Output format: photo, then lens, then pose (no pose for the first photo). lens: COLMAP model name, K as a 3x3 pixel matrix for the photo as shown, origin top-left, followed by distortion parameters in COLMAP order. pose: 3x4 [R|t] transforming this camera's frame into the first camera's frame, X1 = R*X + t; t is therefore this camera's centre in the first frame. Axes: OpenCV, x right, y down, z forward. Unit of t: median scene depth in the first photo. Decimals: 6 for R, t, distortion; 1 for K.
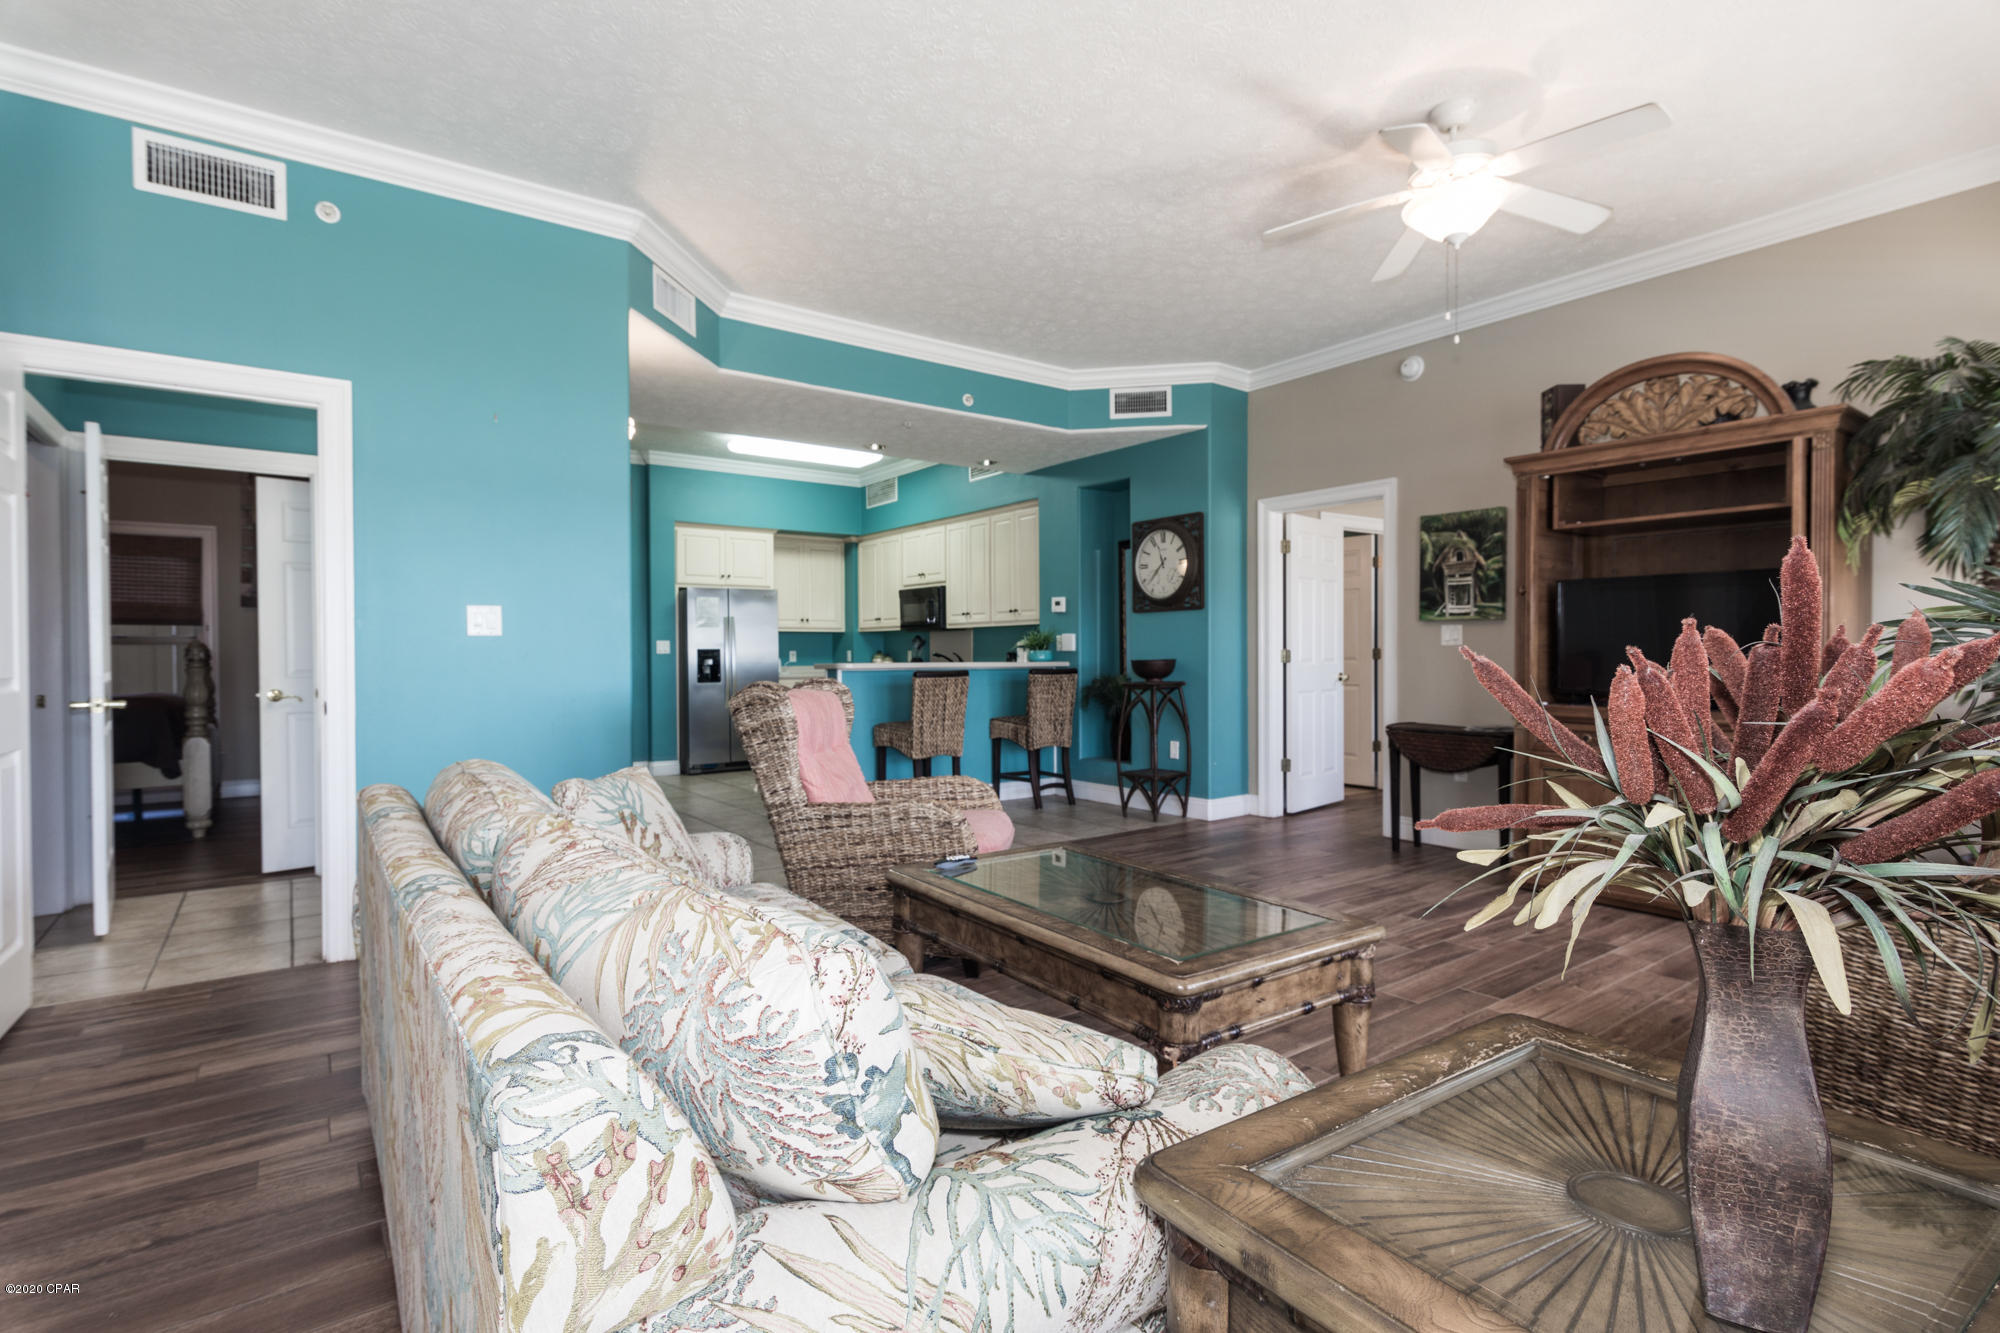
lens RADIAL K [[962.9, 0, 1005.4], [0, 962.9, 661.0], [0, 0, 1]] dist [0.005181, -0.001662]
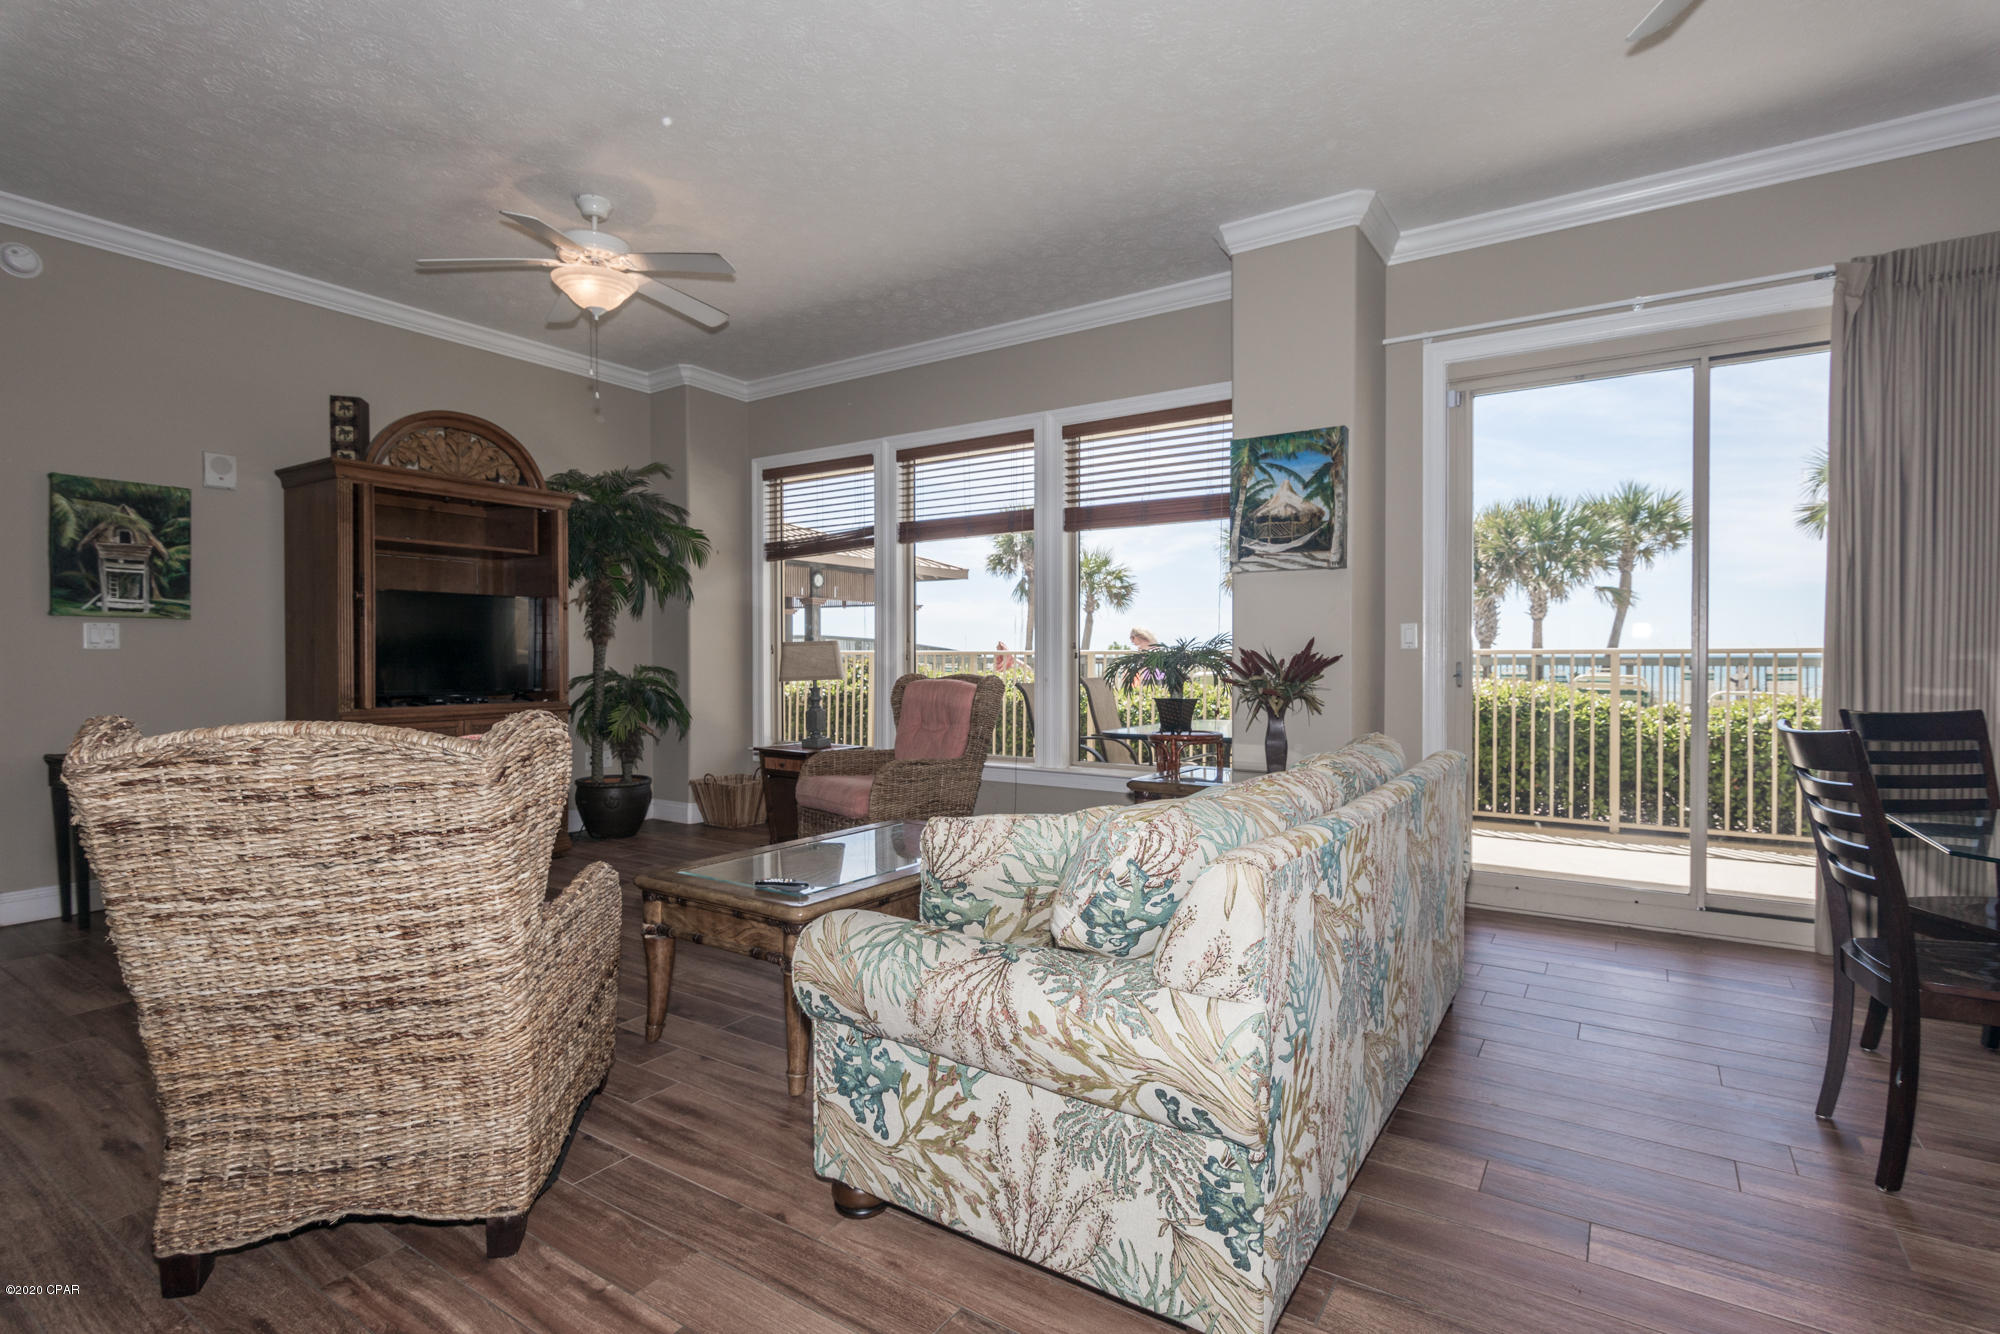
lens RADIAL K [[962.9, 0, 973.3], [0, 962.9, 671.6], [0, 0, 1]] dist [0.005181, -0.001662]
pose [[-0.332754, -0.008370, 0.942977, -0.521153], [0.014400, 0.999799, 0.013956, 0.001934], [-0.942904, 0.018223, -0.332566, 0.604263]]
